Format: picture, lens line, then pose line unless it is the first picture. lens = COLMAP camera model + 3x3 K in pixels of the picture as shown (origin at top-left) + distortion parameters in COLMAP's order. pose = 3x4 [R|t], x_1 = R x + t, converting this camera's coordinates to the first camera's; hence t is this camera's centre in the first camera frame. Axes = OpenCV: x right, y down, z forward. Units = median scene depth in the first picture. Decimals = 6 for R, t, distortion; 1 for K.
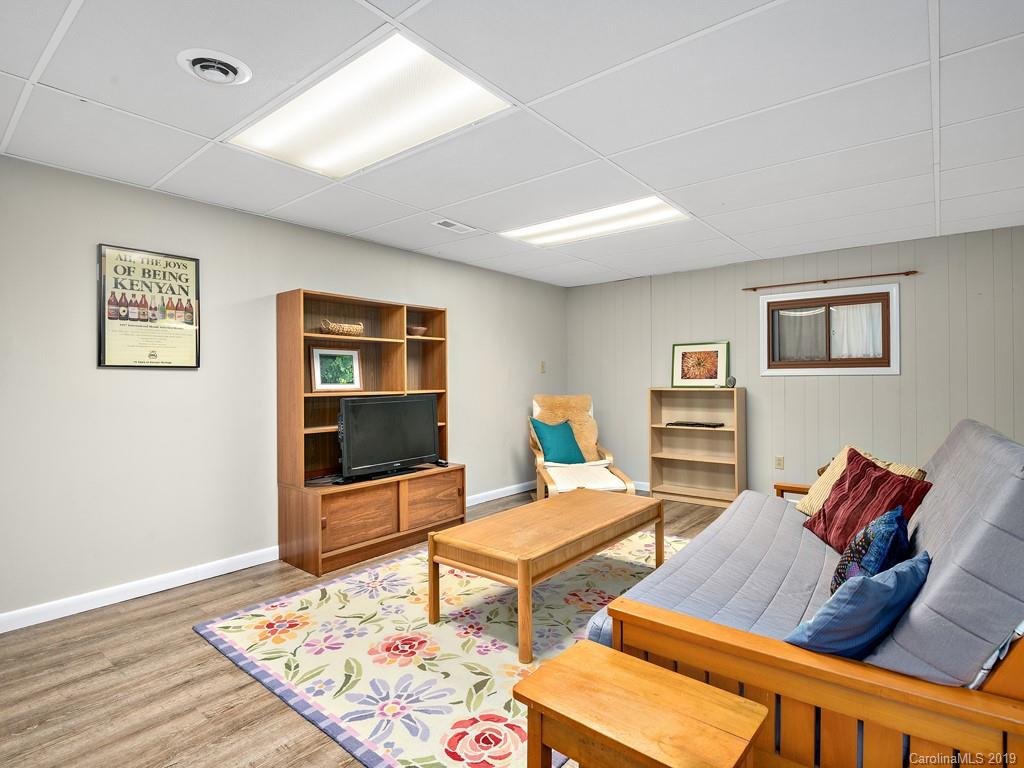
lens RADIAL K [[527.8, 0, 513.4], [0, 527.8, 382.5], [0, 0, 1]] dist [0.004986, -0.000746]
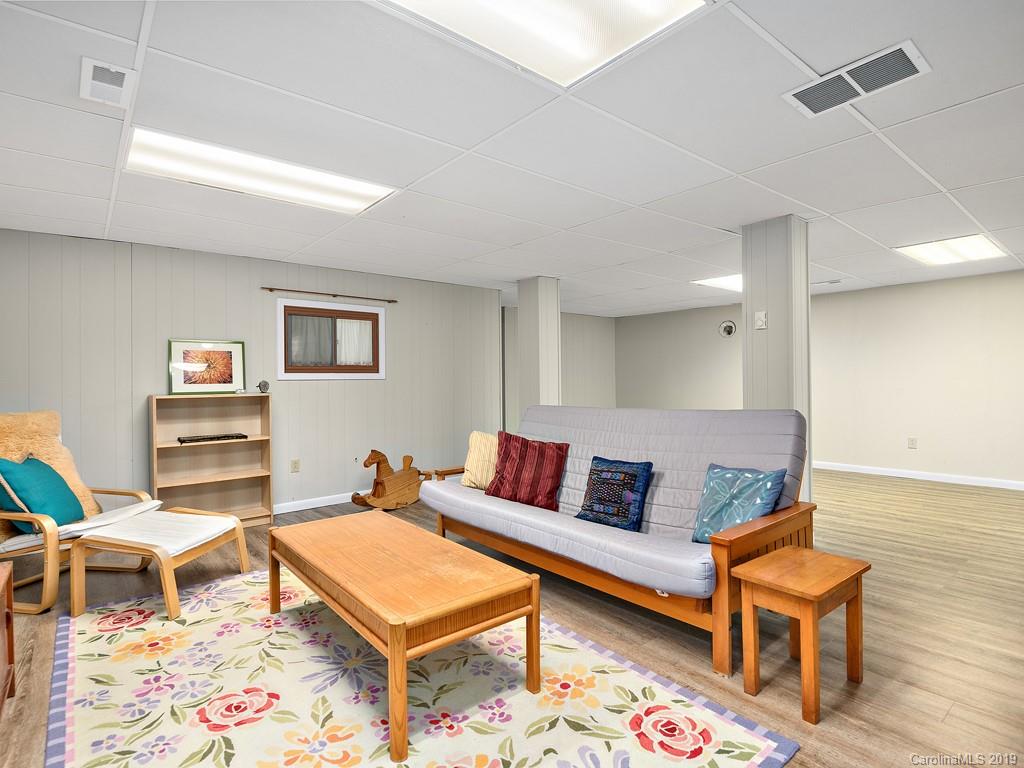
lens RADIAL K [[527.8, 0, 512.7], [0, 527.8, 381.8], [0, 0, 1]] dist [0.004986, -0.000746]
pose [[0.200640, 0.001645, 0.979664, -0.425668], [0.012826, 0.999908, -0.004306, 0.000412], [-0.979581, 0.013429, 0.200601, 0.412158]]
